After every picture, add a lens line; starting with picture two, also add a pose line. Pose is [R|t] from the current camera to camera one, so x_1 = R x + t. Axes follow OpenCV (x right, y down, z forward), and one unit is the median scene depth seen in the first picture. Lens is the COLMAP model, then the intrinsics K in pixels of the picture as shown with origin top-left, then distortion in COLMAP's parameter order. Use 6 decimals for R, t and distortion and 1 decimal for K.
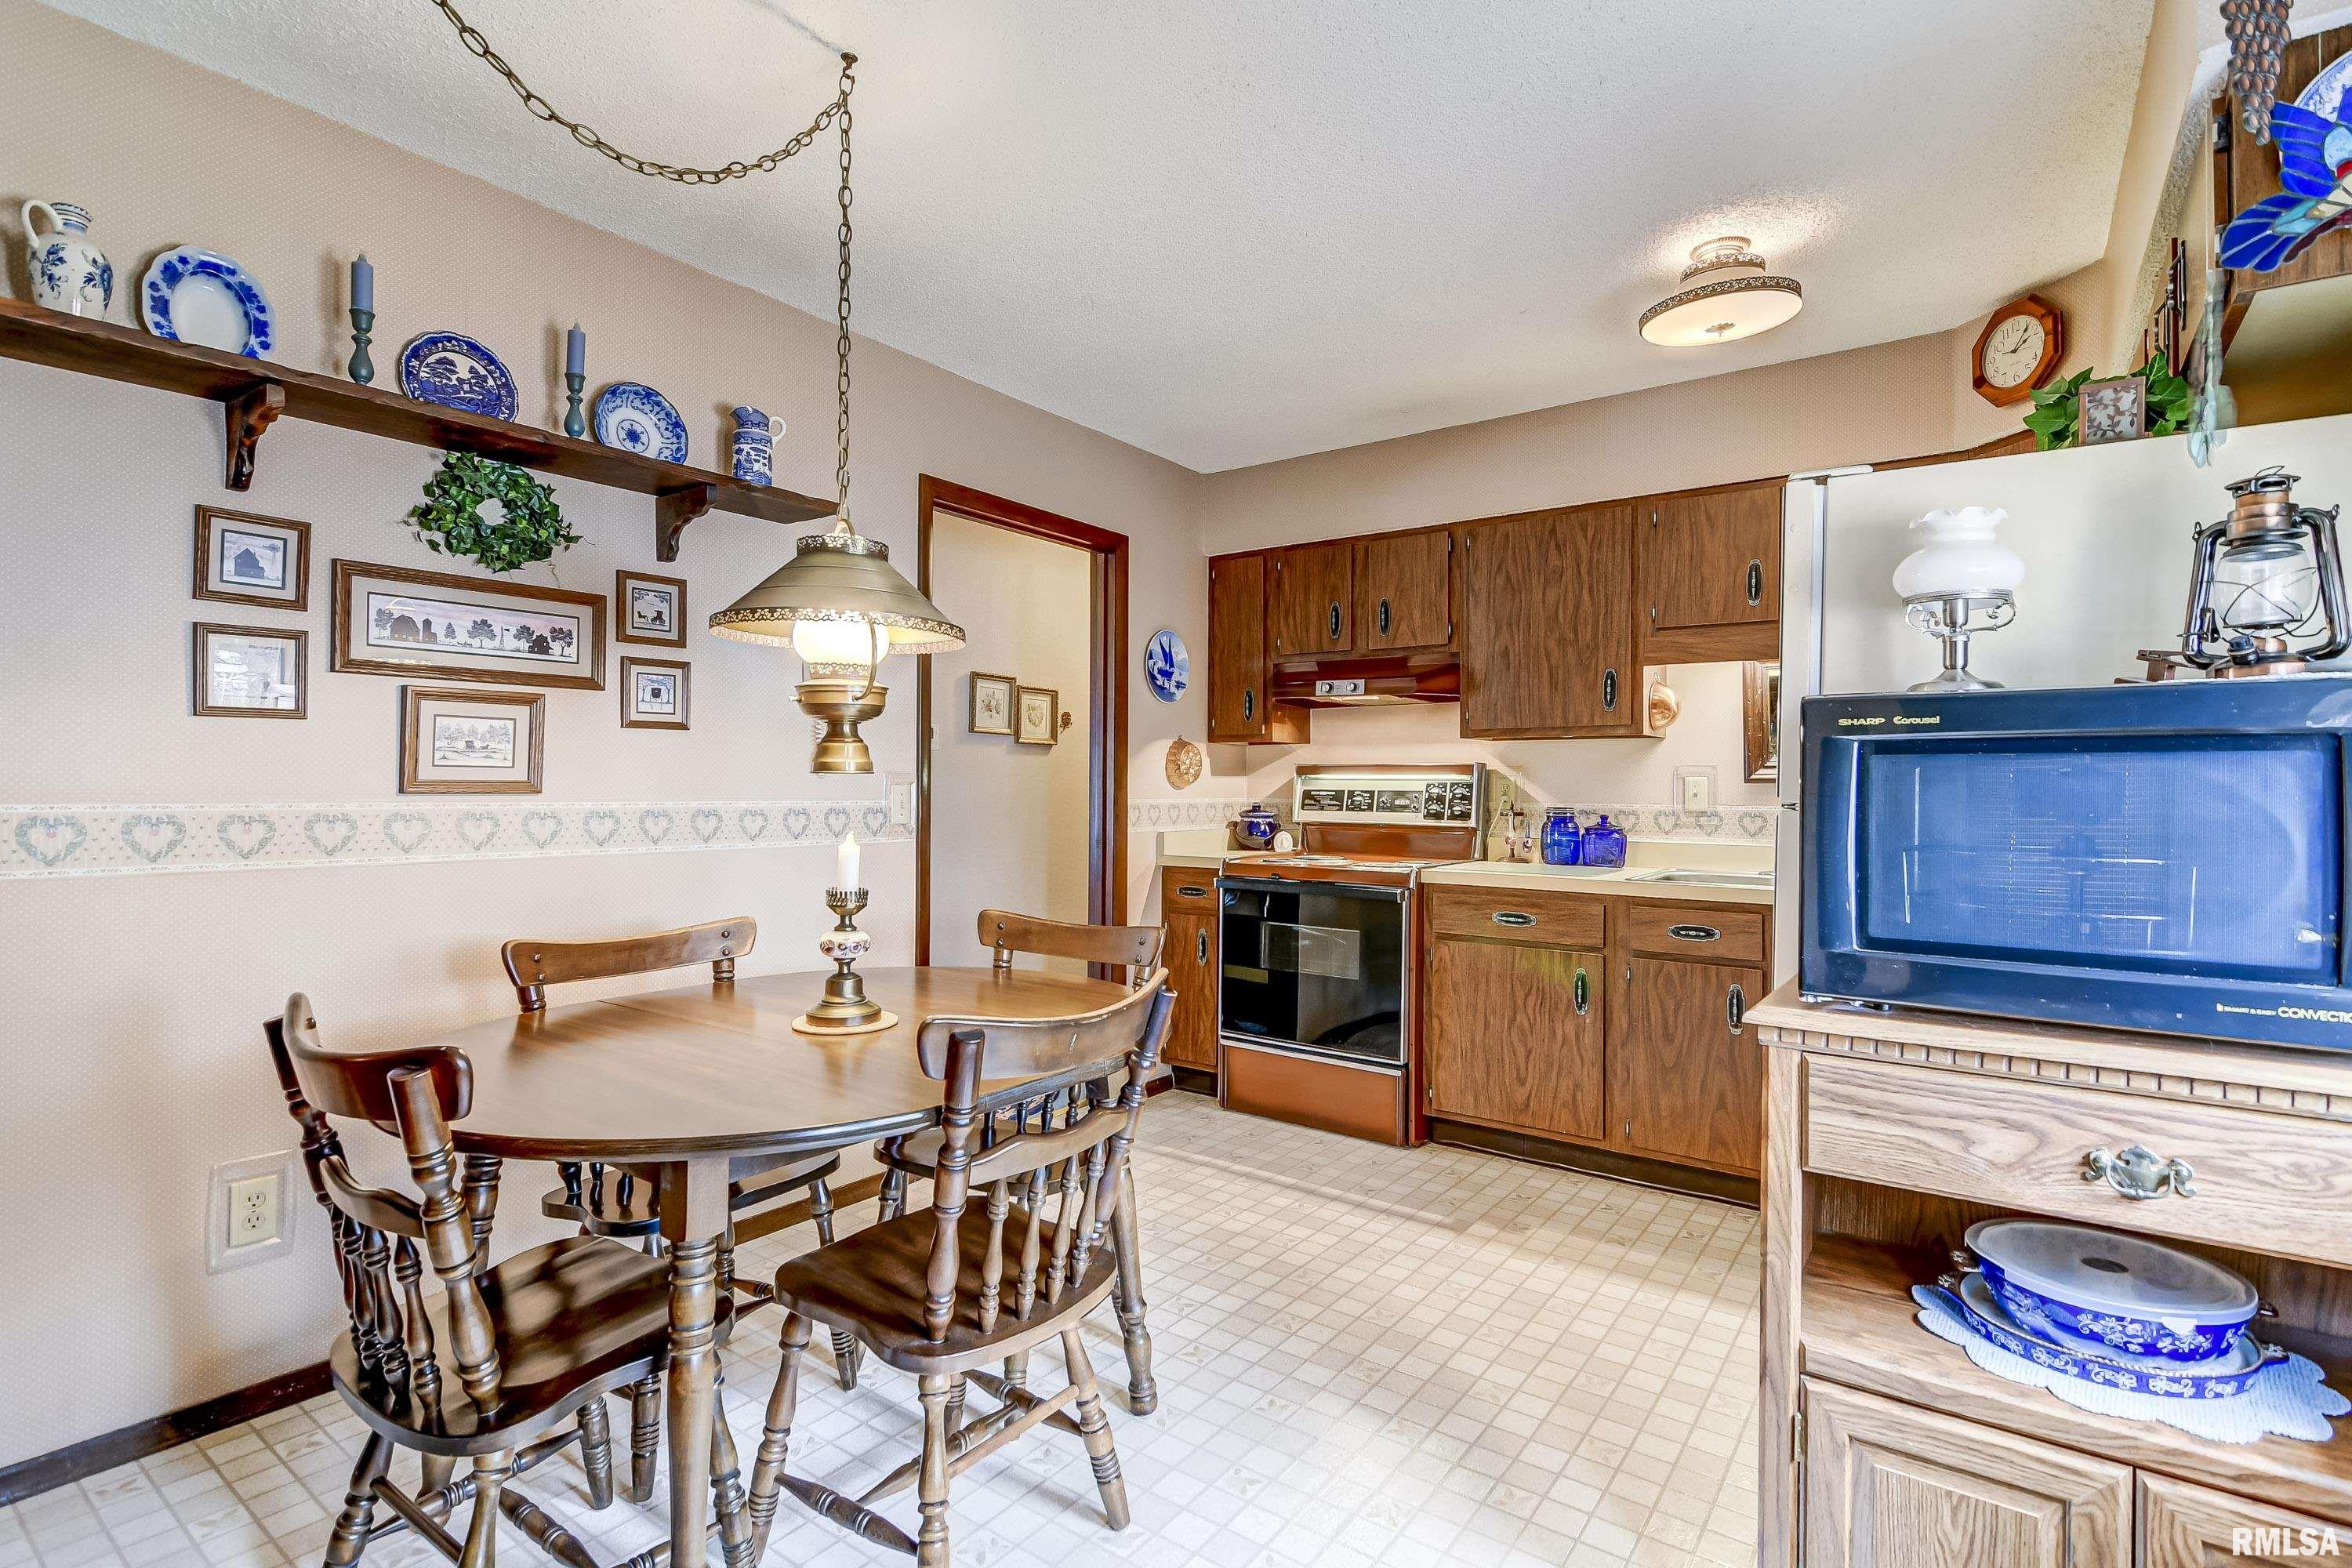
lens RADIAL K [[1122.7, 0, 1168.3], [0, 1122.7, 775.4], [0, 0, 1]] dist [0.006474, -0.005192]
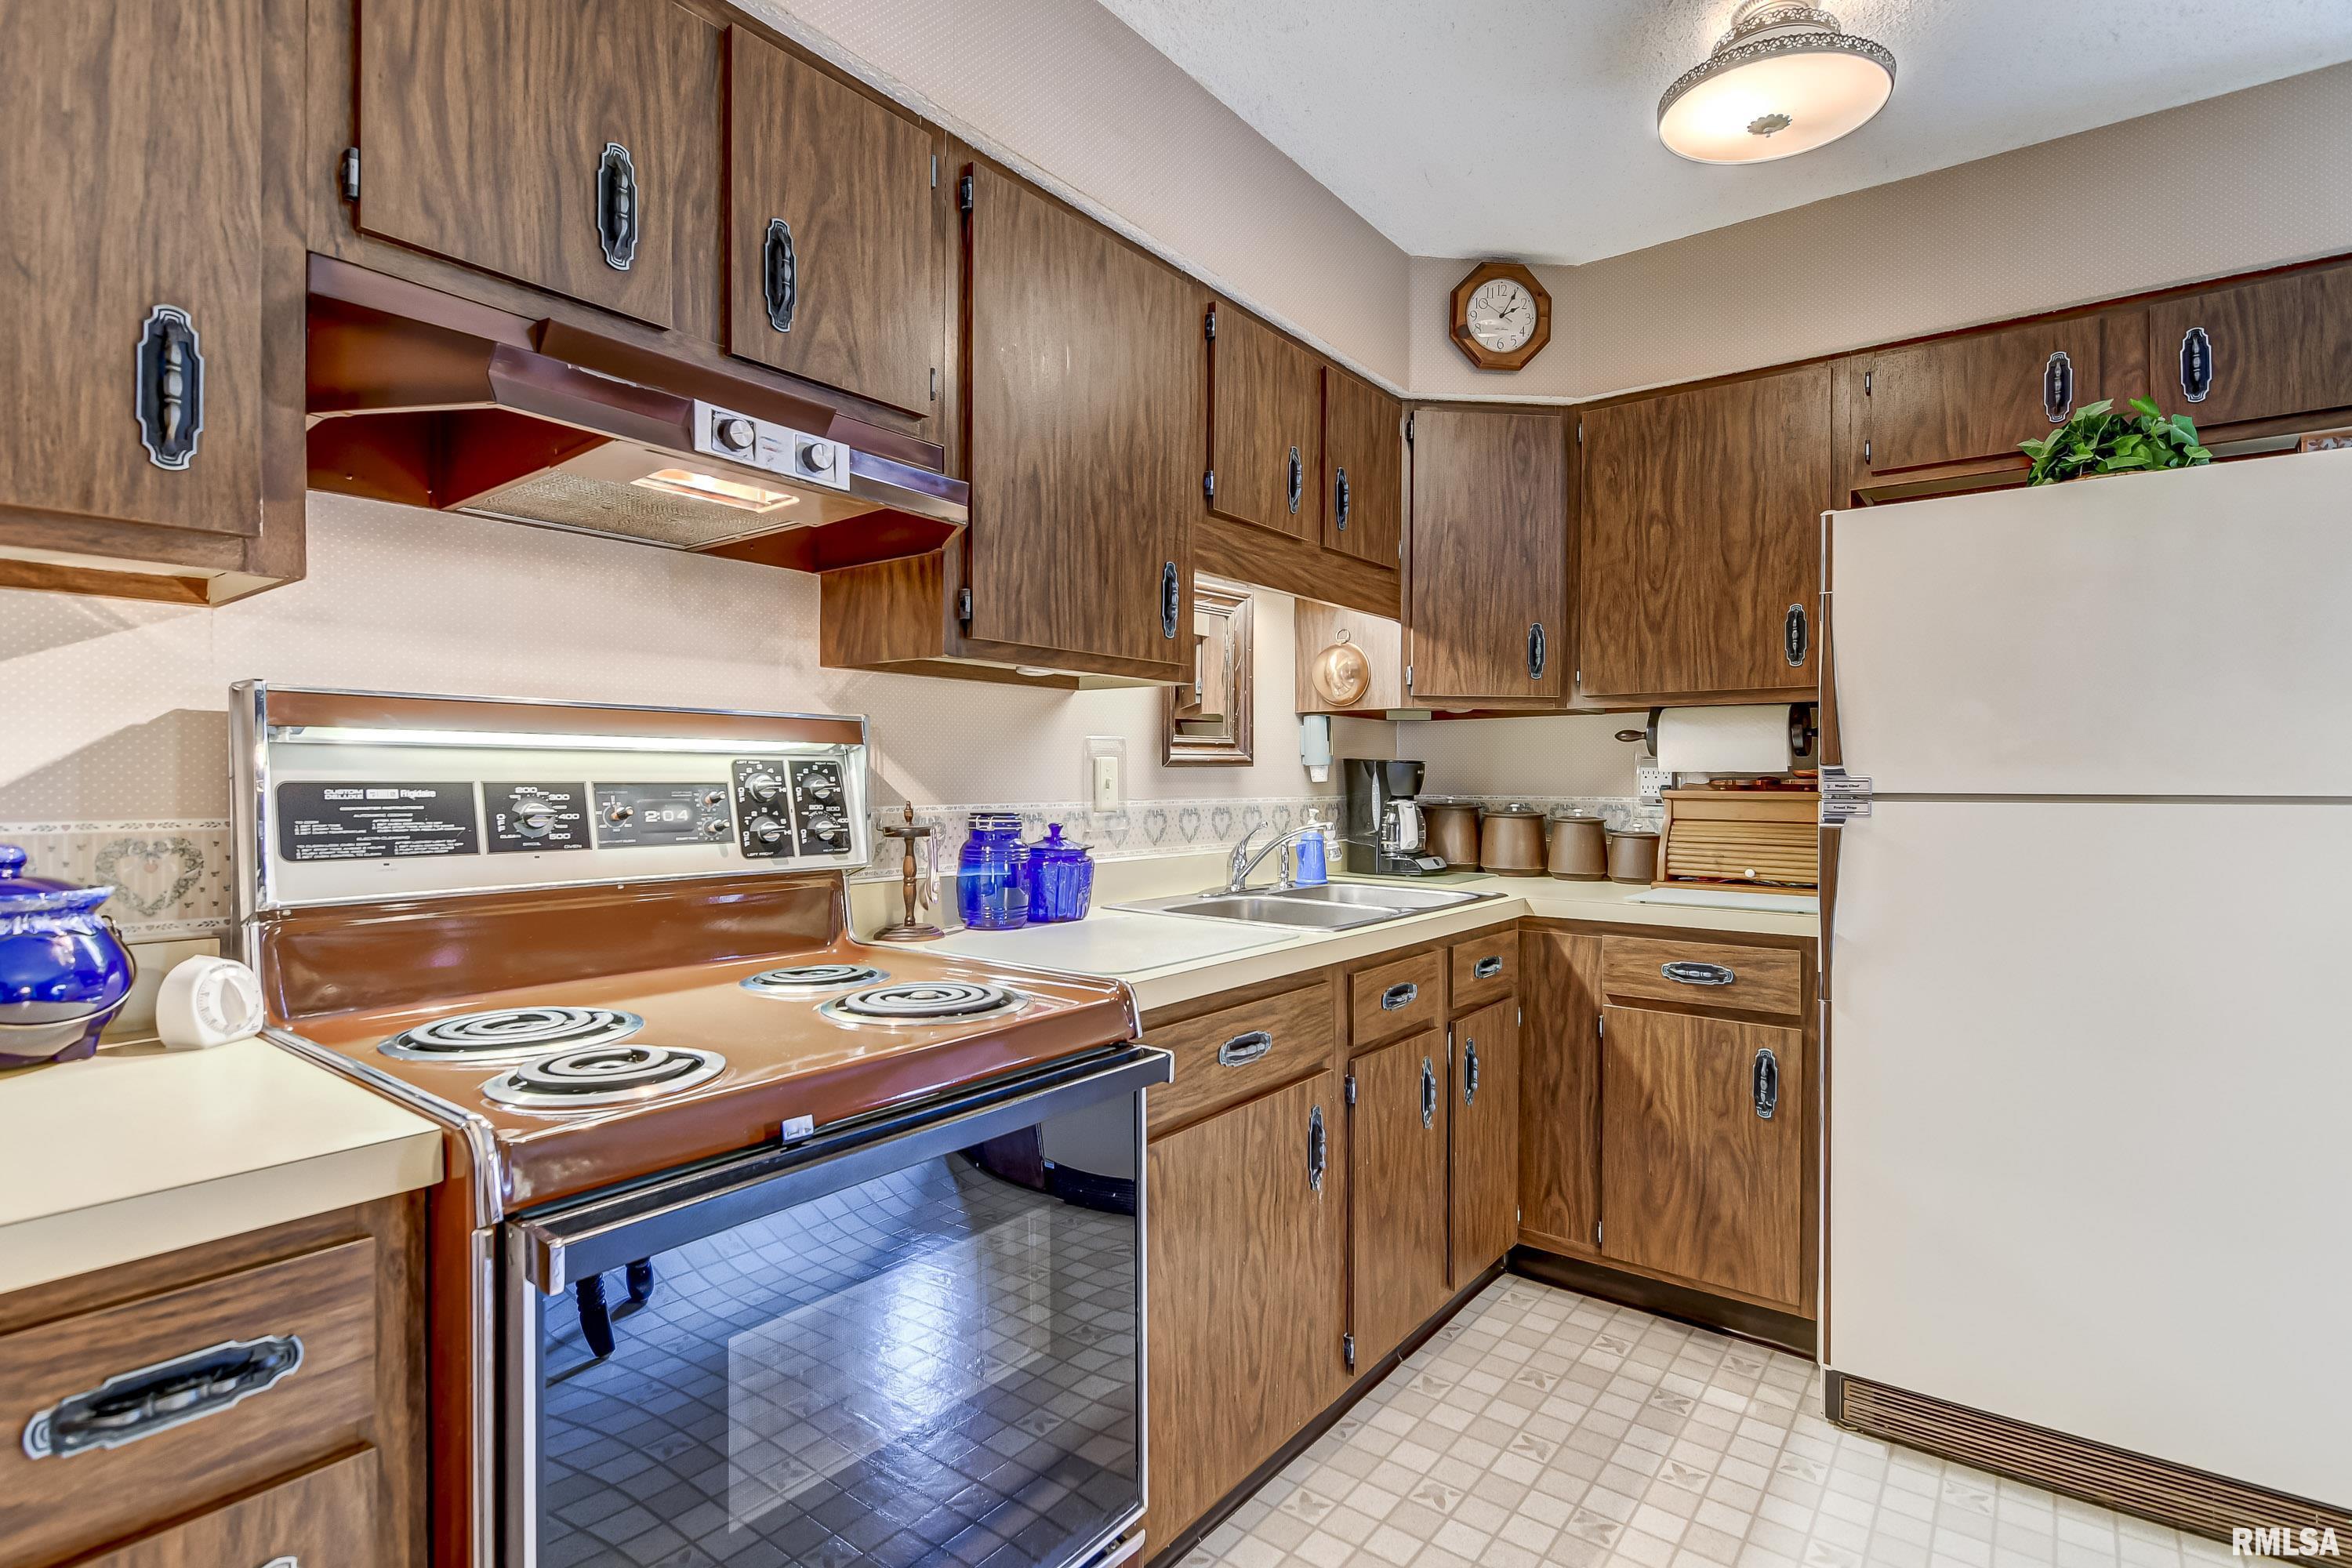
lens RADIAL K [[1122.7, 0, 1167.4], [0, 1122.7, 778.1], [0, 0, 1]] dist [0.006474, -0.005192]
pose [[0.028359, -0.007993, 0.999566, -0.227306], [-0.013930, 0.999868, 0.008391, 0.011154], [-0.999501, -0.014162, 0.028243, 1.339990]]
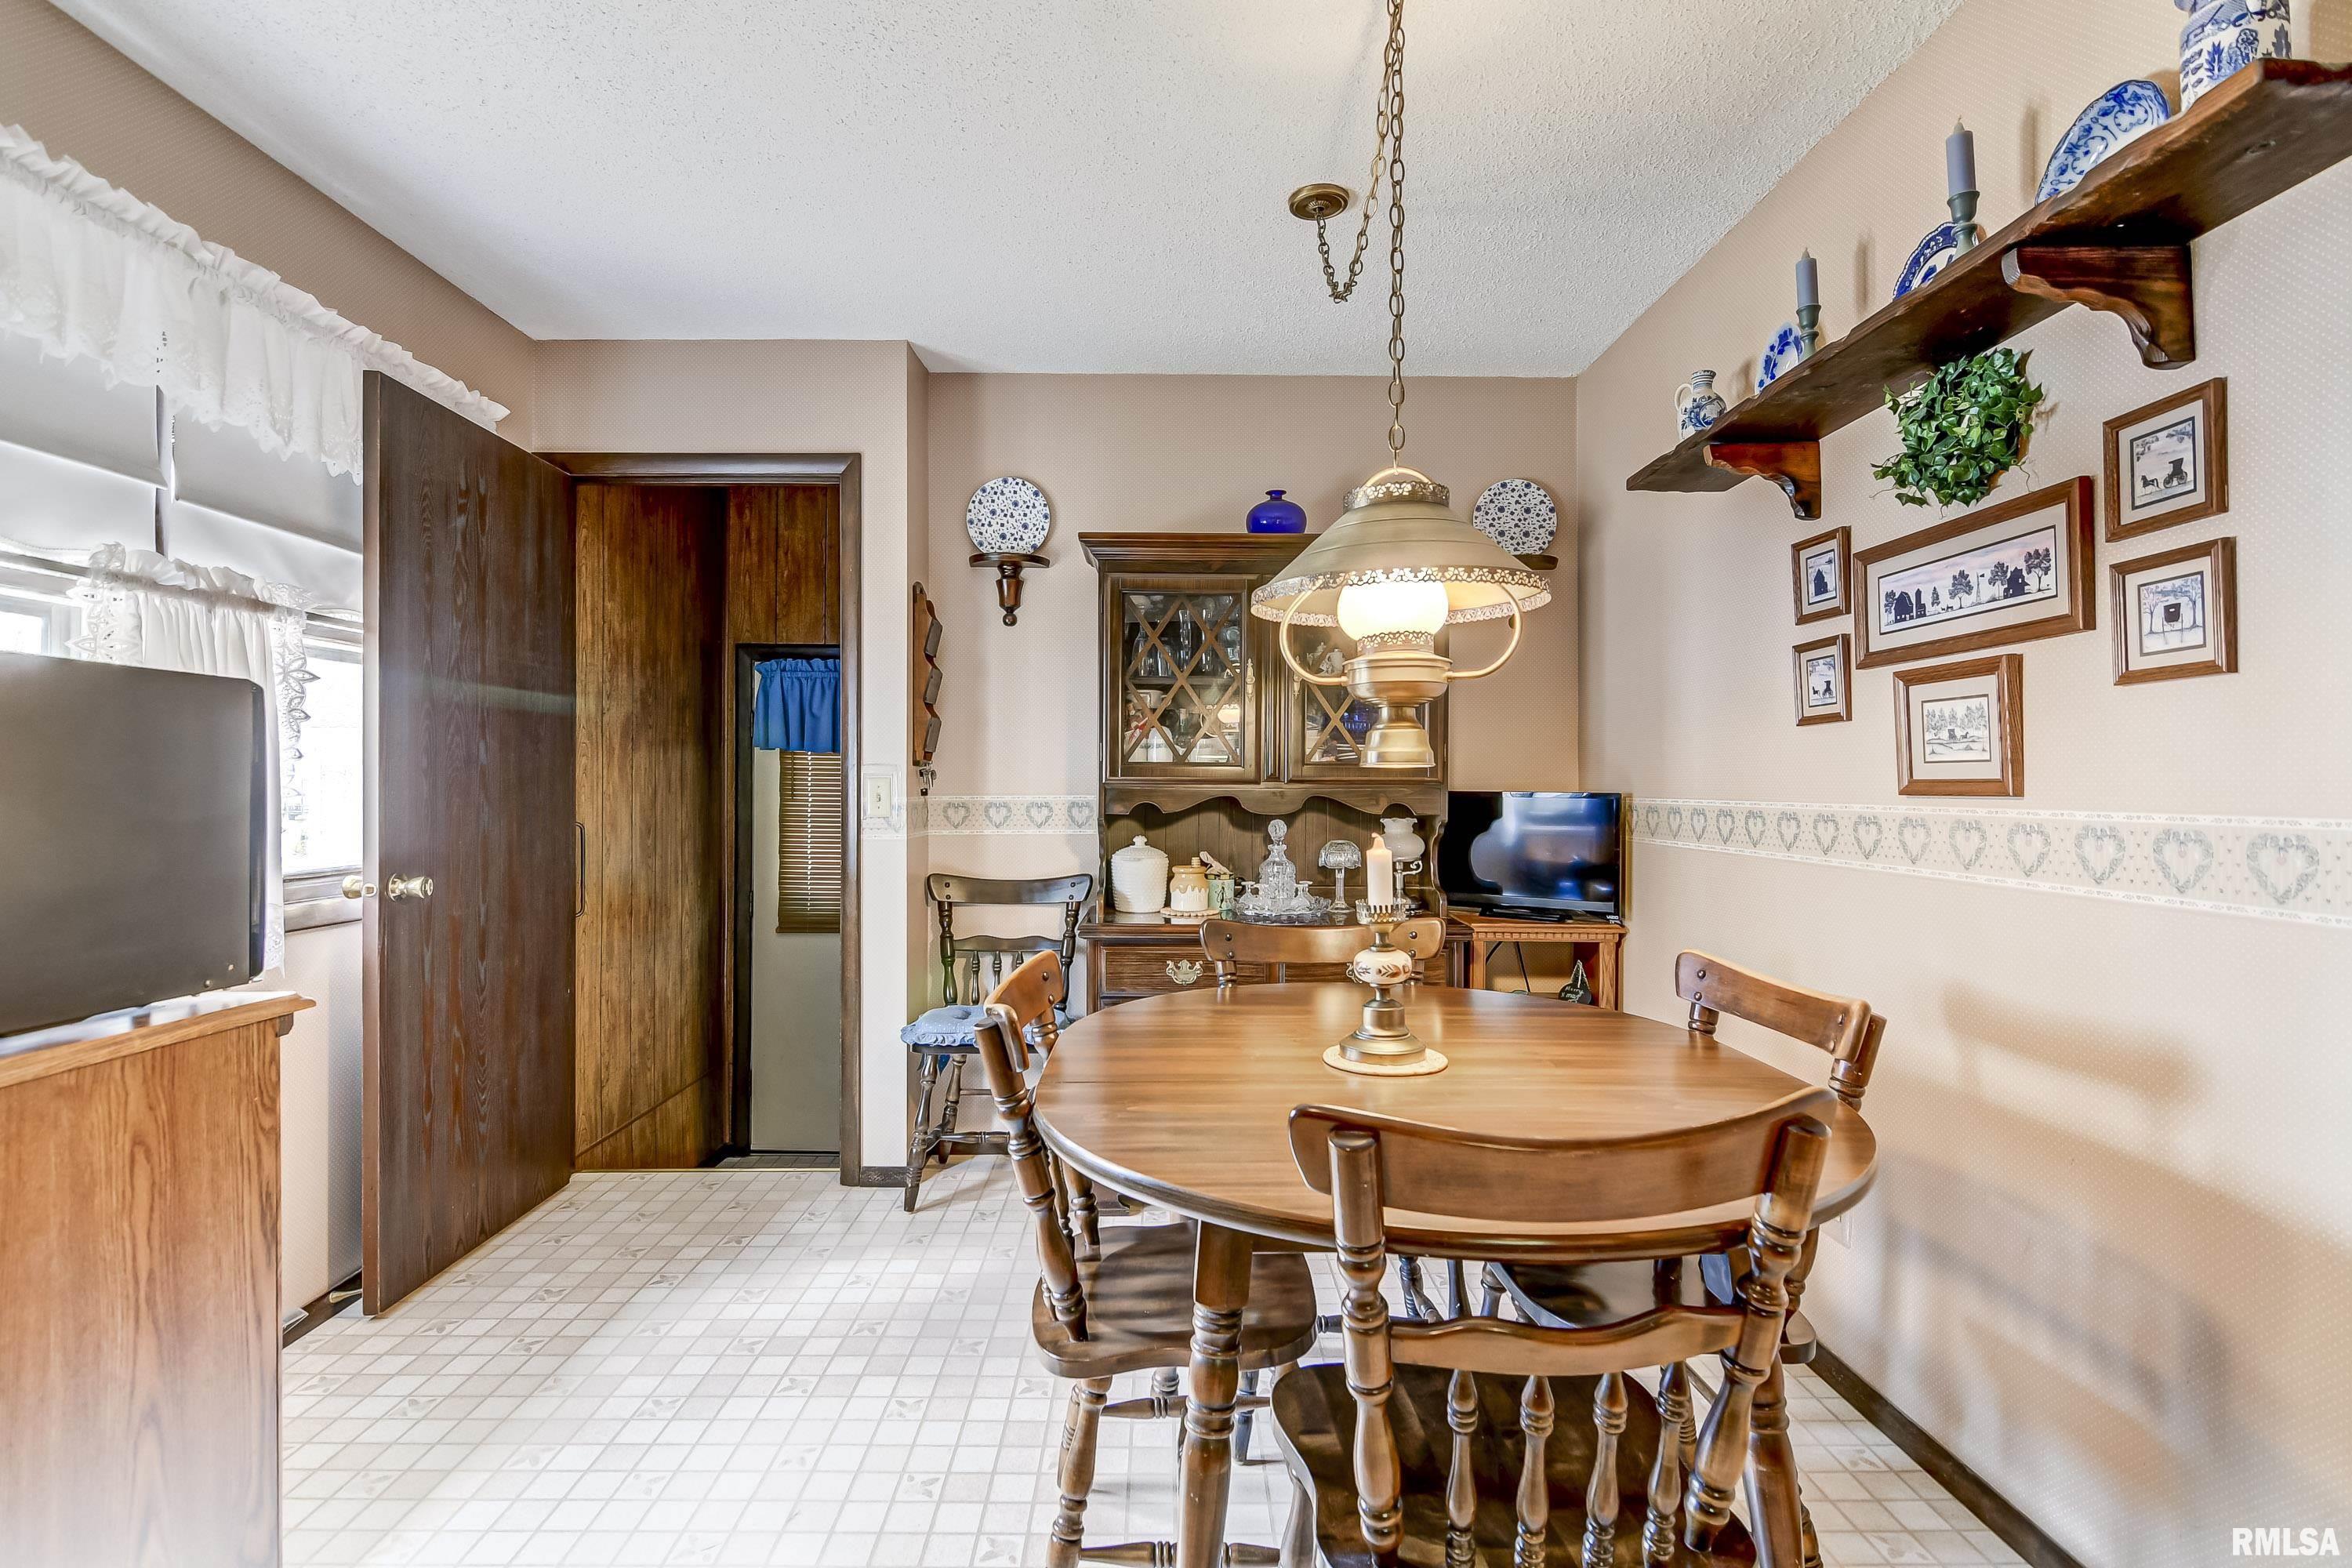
lens RADIAL K [[1122.7, 0, 1174.9], [0, 1122.7, 798.1], [0, 0, 1]] dist [0.006474, -0.005192]
pose [[-0.795190, -0.011432, -0.606253, 0.255171], [-0.012595, 0.999918, -0.002335, 0.023137], [0.606230, 0.005779, -0.795268, 1.146657]]
